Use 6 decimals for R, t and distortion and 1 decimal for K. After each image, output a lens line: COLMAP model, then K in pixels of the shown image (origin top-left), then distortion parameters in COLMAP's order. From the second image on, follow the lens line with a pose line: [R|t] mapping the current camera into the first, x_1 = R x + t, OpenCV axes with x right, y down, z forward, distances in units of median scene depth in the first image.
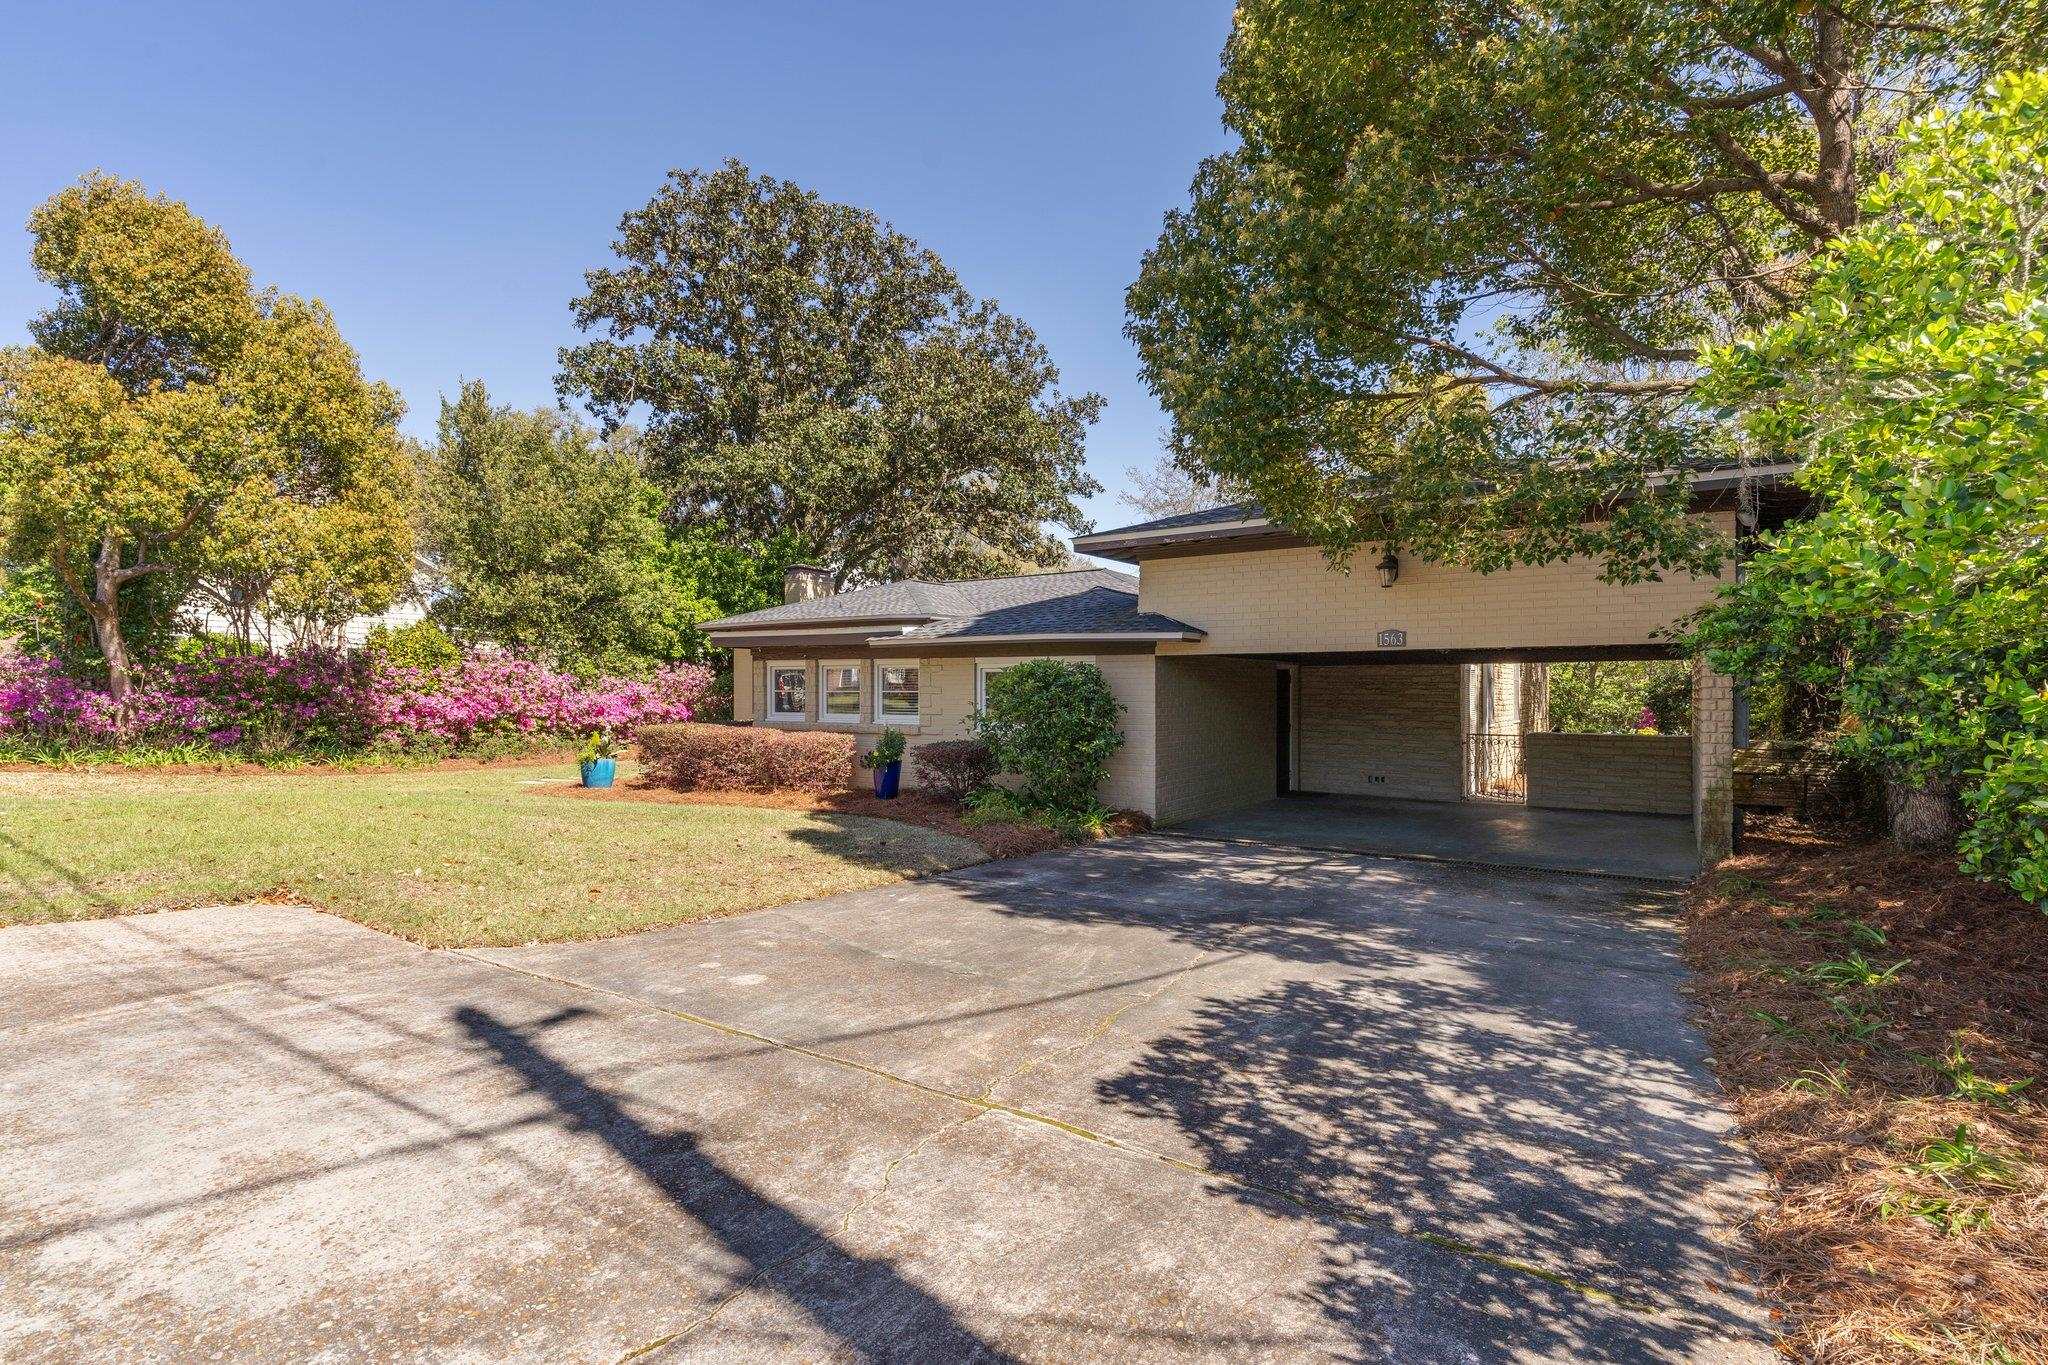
lens RADIAL K [[1055.2, 0, 1024.0], [0, 1055.2, 682.5], [0, 0, 1]] dist [0.000353, 0.000164]
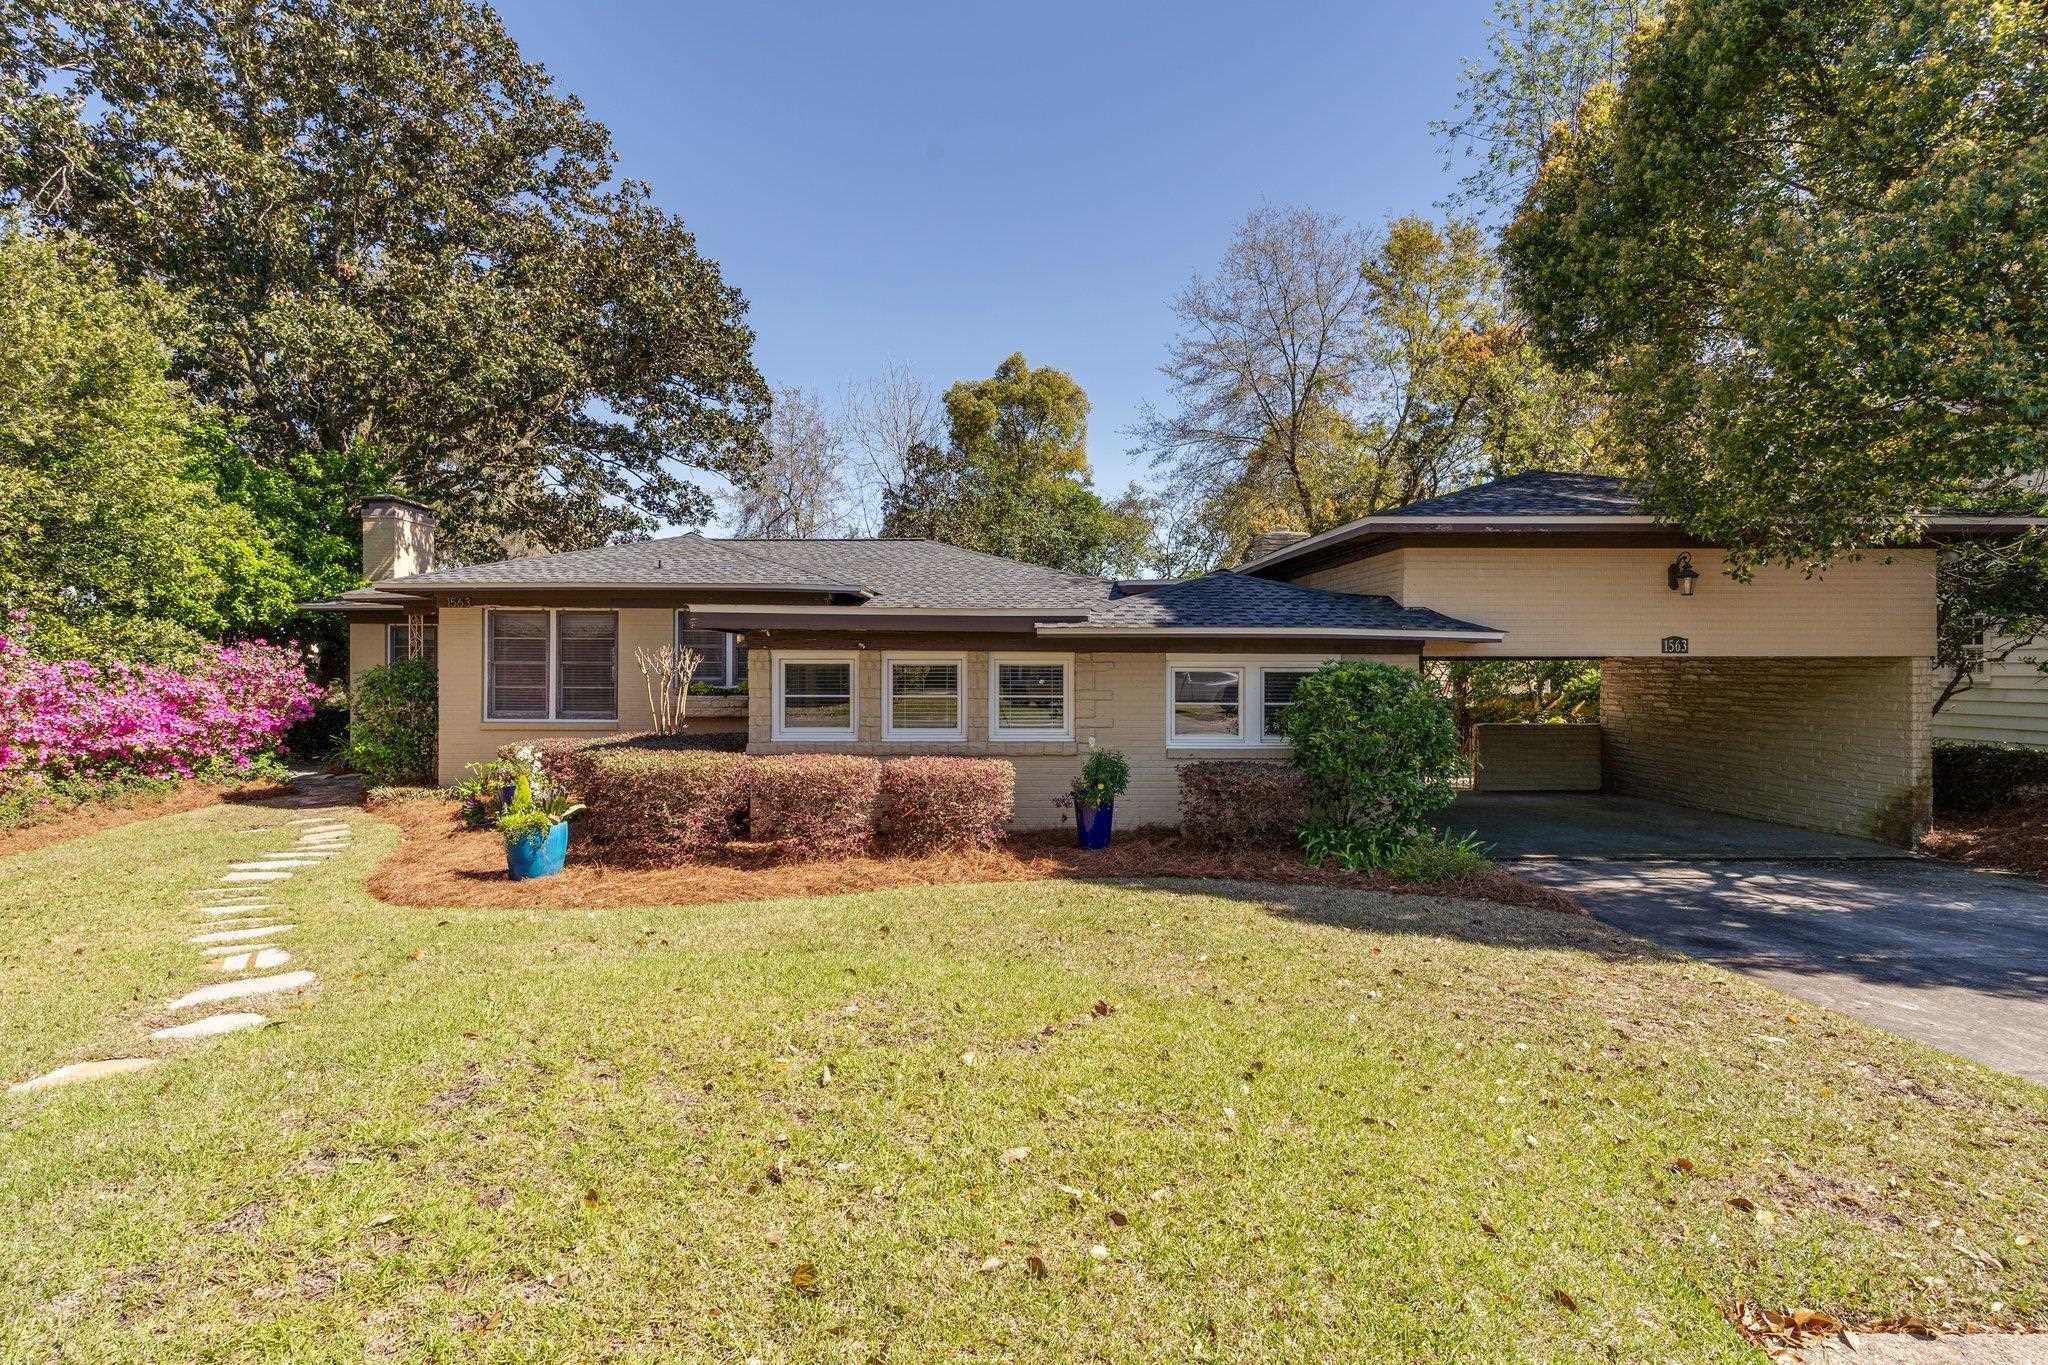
lens RADIAL K [[1055.2, 0, 1024.0], [0, 1055.2, 682.5], [0, 0, 1]] dist [0.000353, 0.000164]
pose [[0.790770, -0.006799, 0.612076, -0.538036], [-0.007356, 0.999761, 0.020609, -0.015231], [-0.612070, -0.020800, 0.790530, 0.400827]]
